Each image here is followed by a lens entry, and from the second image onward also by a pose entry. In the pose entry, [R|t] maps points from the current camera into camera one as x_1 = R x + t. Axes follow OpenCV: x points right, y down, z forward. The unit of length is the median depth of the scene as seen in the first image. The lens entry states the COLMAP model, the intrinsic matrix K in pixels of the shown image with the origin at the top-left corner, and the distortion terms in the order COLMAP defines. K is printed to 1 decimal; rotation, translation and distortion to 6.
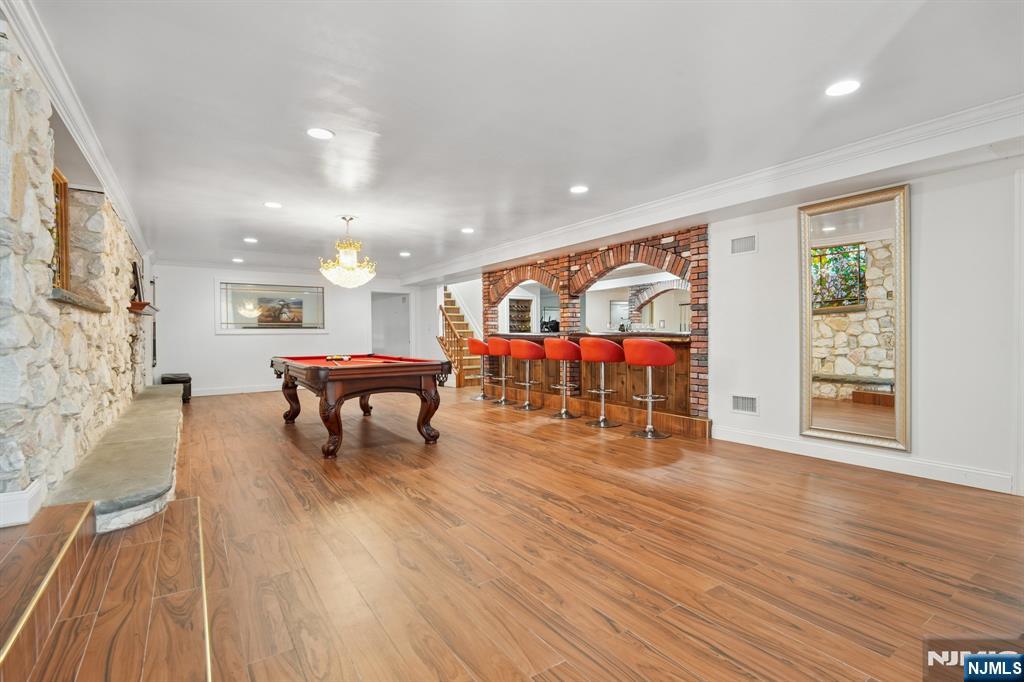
lens RADIAL K [[476.4, 0, 513.2], [0, 476.4, 343.2], [0, 0, 1]] dist [-0.000153, 0.000015]
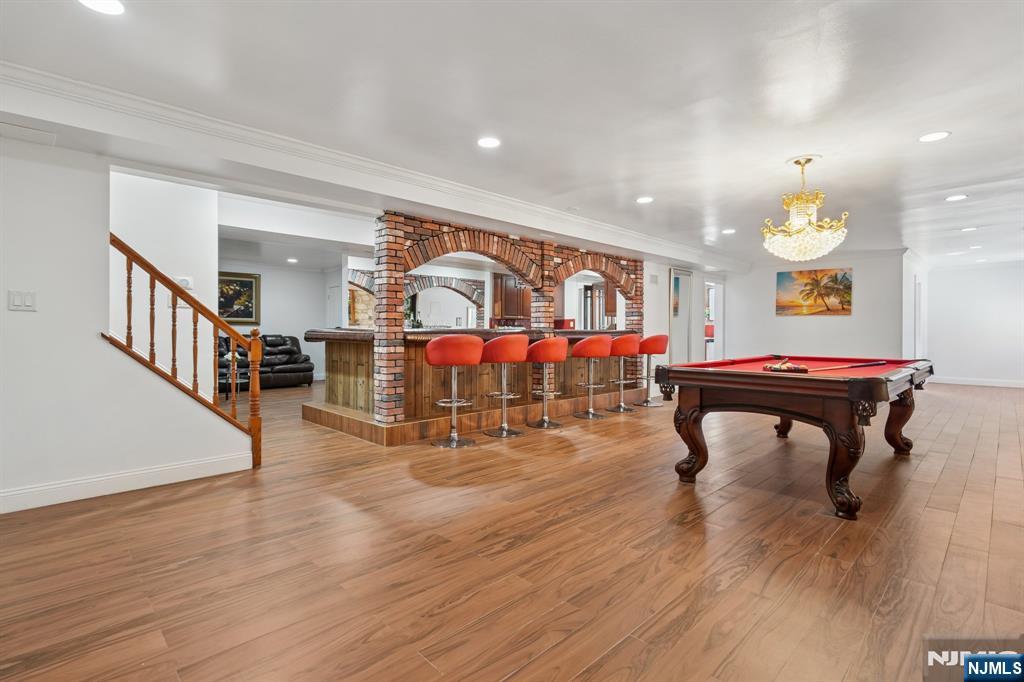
lens RADIAL K [[476.4, 0, 513.2], [0, 476.4, 333.8], [0, 0, 1]] dist [-0.000153, 0.000015]
pose [[-0.139867, -0.001790, 0.990169, -0.741489], [0.006791, 0.999973, 0.002767, -0.016767], [-0.990147, 0.007111, -0.139851, 1.159425]]
